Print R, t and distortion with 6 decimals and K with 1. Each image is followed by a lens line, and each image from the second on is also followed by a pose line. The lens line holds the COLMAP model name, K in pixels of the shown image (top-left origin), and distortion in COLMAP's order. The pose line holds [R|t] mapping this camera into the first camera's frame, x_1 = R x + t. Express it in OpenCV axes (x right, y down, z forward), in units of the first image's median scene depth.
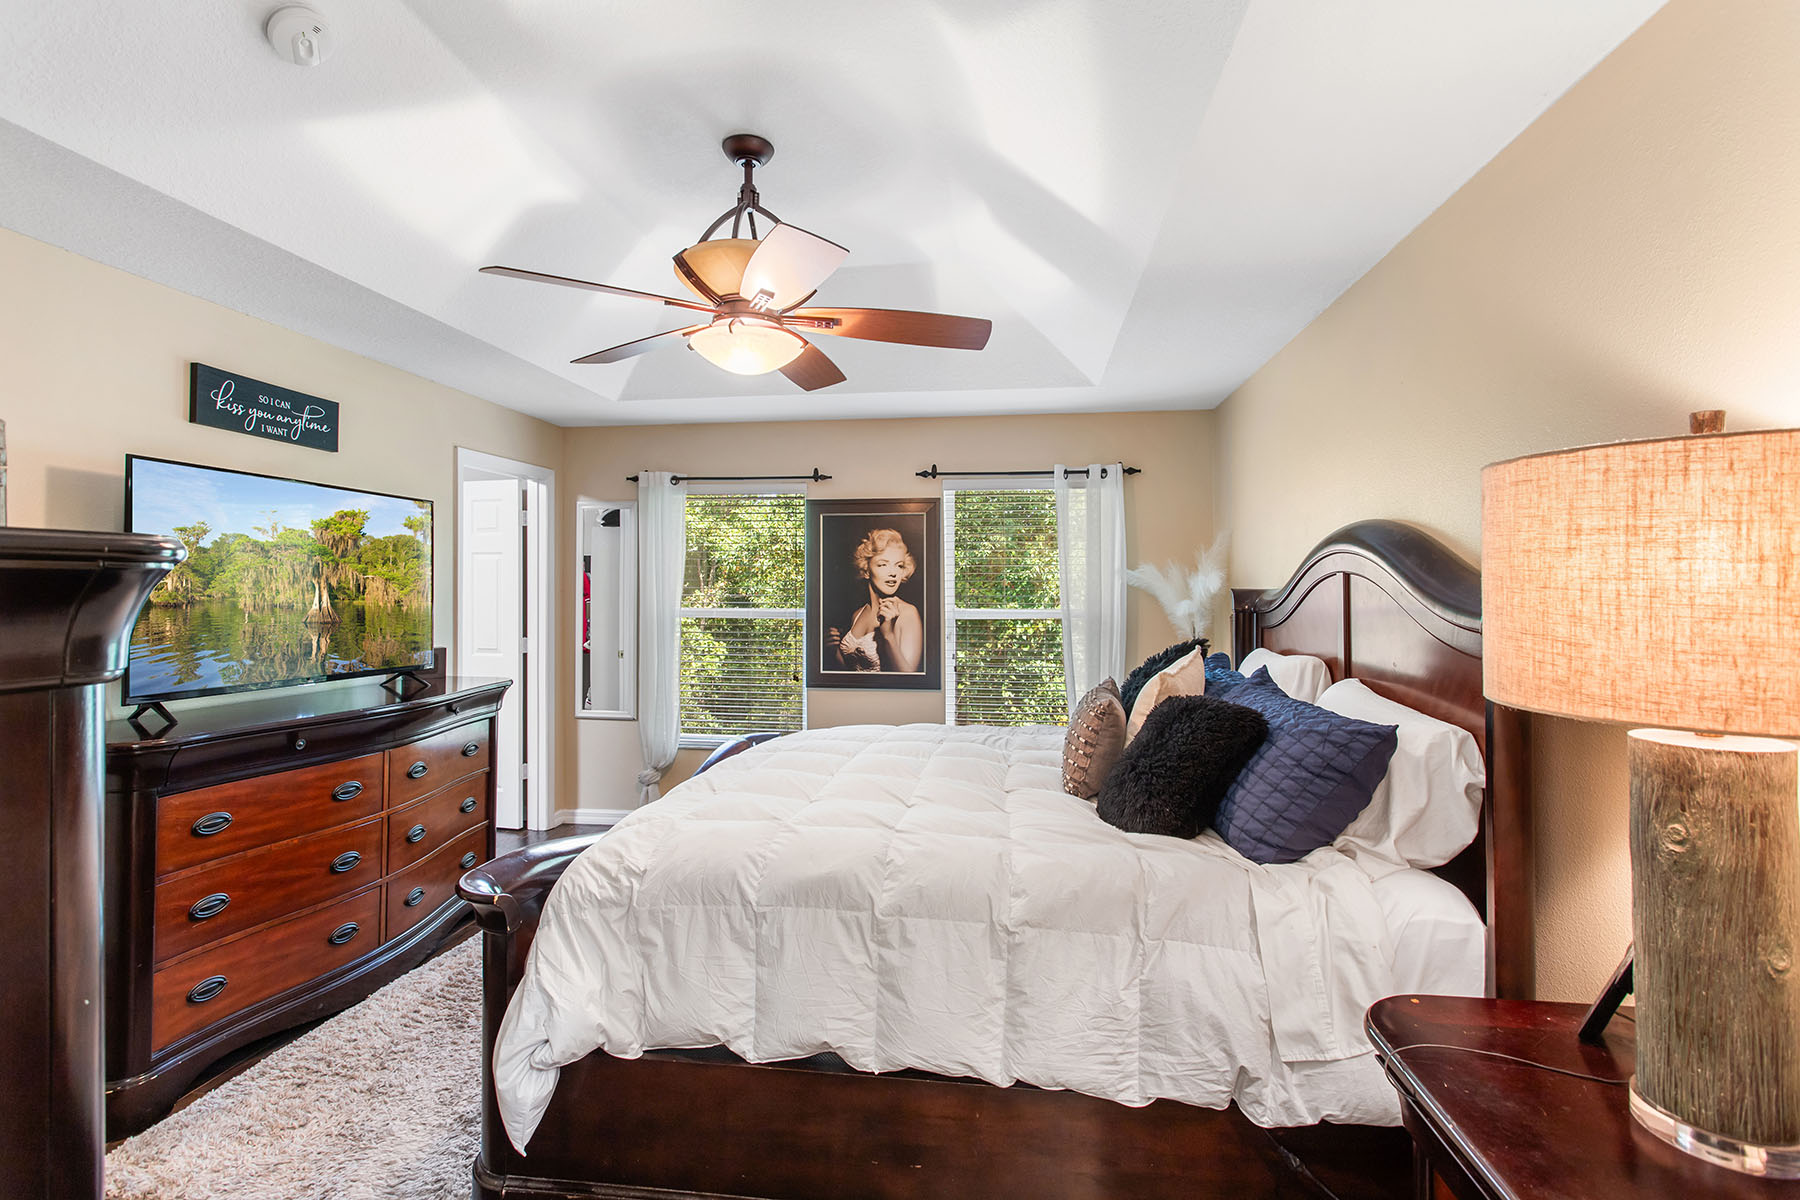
lens RADIAL K [[851.9, 0, 899.7], [0, 851.9, 588.2], [0, 0, 1]] dist [0.003244, 0.000406]
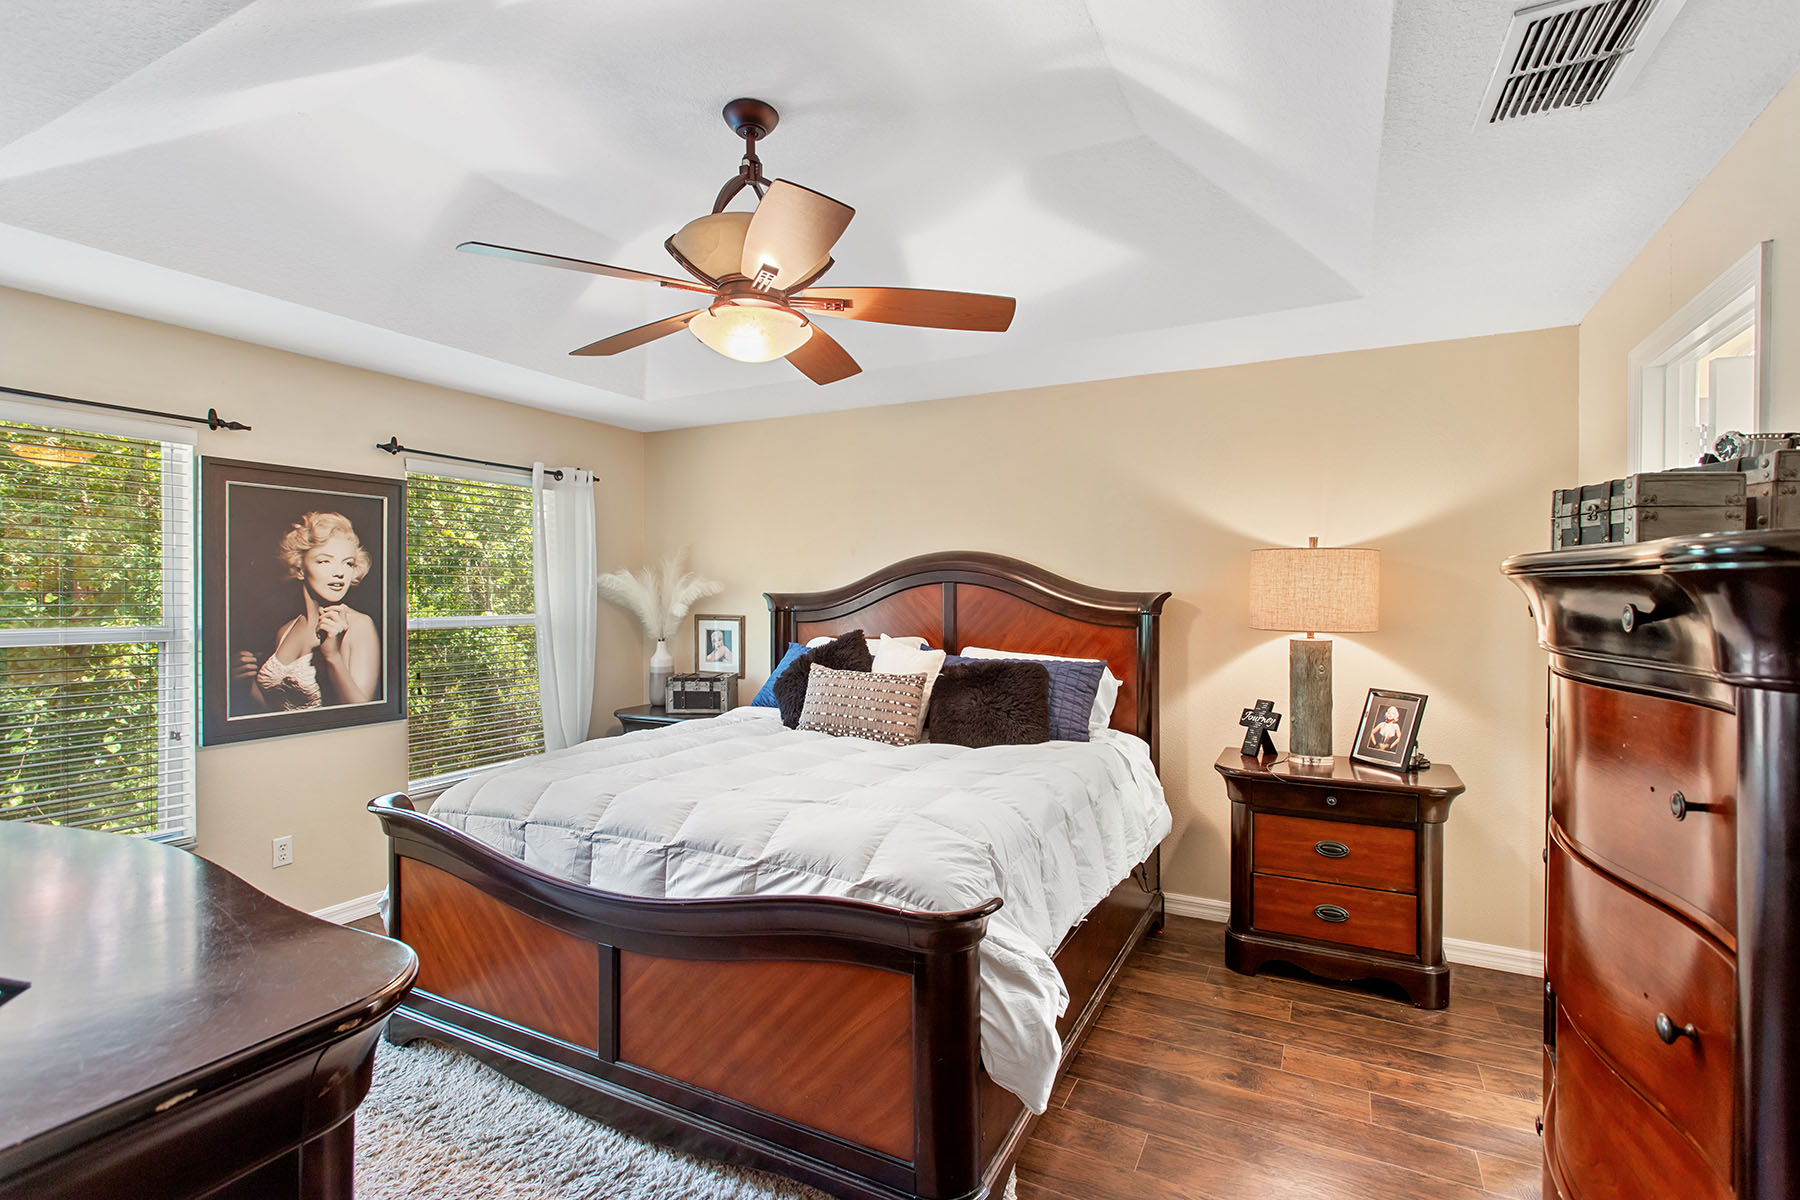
lens RADIAL K [[839.9, 0, 904.1], [0, 839.9, 601.2], [0, 0, 1]] dist [-0.003237, -0.000011]
pose [[0.320974, -0.012157, 0.947010, -0.543318], [-0.002311, 0.999905, 0.013619, -0.003836], [-0.947085, -0.006560, 0.320916, 0.295397]]
